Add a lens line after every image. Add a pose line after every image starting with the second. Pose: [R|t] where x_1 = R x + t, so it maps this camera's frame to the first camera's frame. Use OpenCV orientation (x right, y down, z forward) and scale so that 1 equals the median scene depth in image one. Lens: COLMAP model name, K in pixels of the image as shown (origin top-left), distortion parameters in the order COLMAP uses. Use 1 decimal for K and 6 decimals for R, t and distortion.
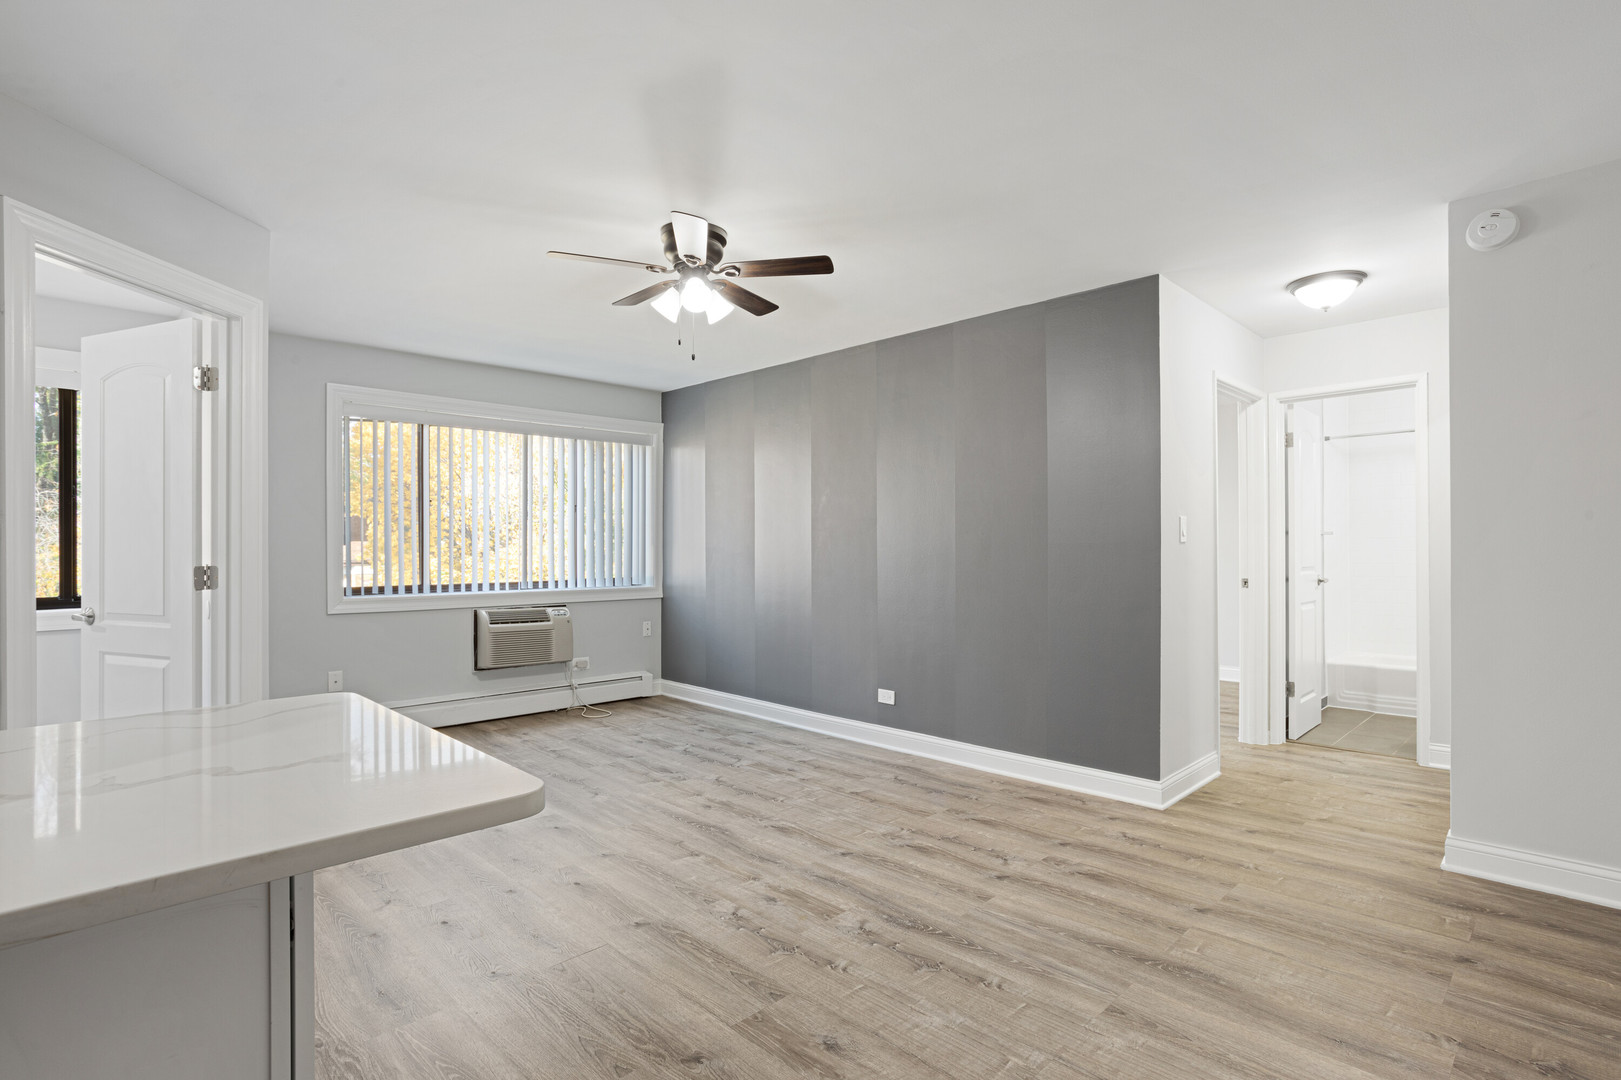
lens RADIAL K [[803.5, 0, 817.4], [0, 803.5, 551.3], [0, 0, 1]] dist [-0.046101, 0.030594]
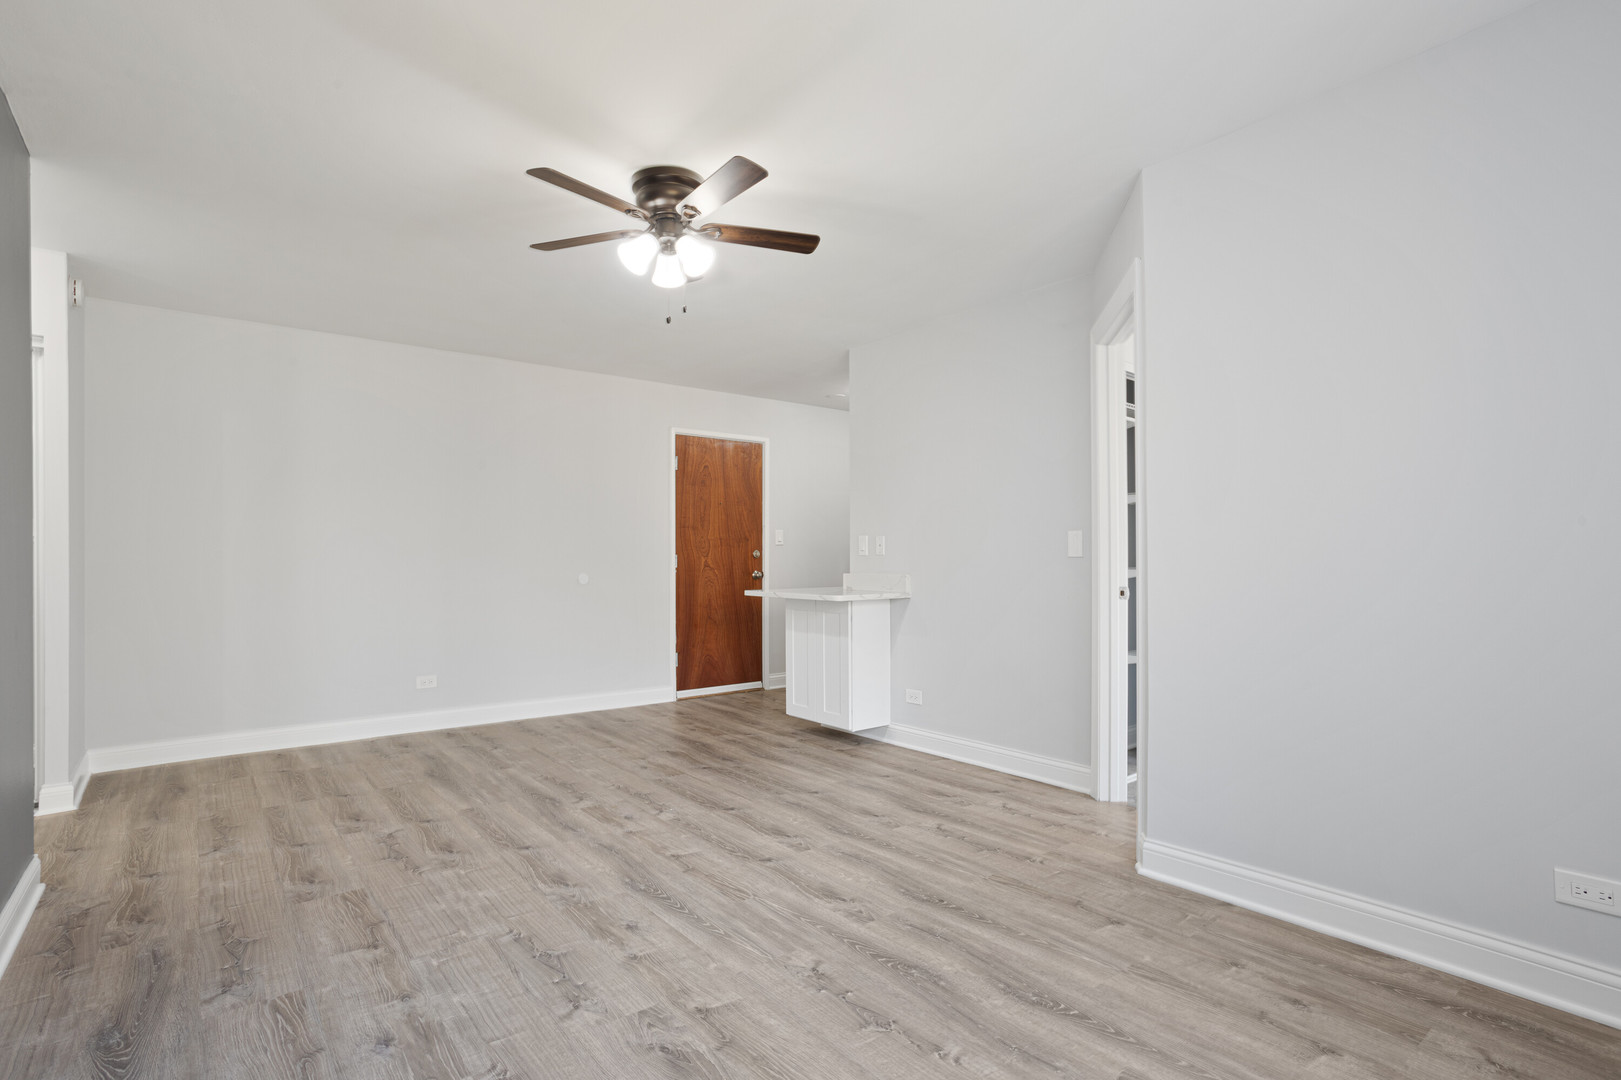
lens RADIAL K [[803.5, 0, 817.4], [0, 803.5, 551.3], [0, 0, 1]] dist [-0.046101, 0.030594]
pose [[-0.994802, 0.011174, 0.101210, -0.420084], [0.010377, 0.999911, -0.008394, 0.028179], [-0.101295, -0.007300, -0.994830, 1.921908]]
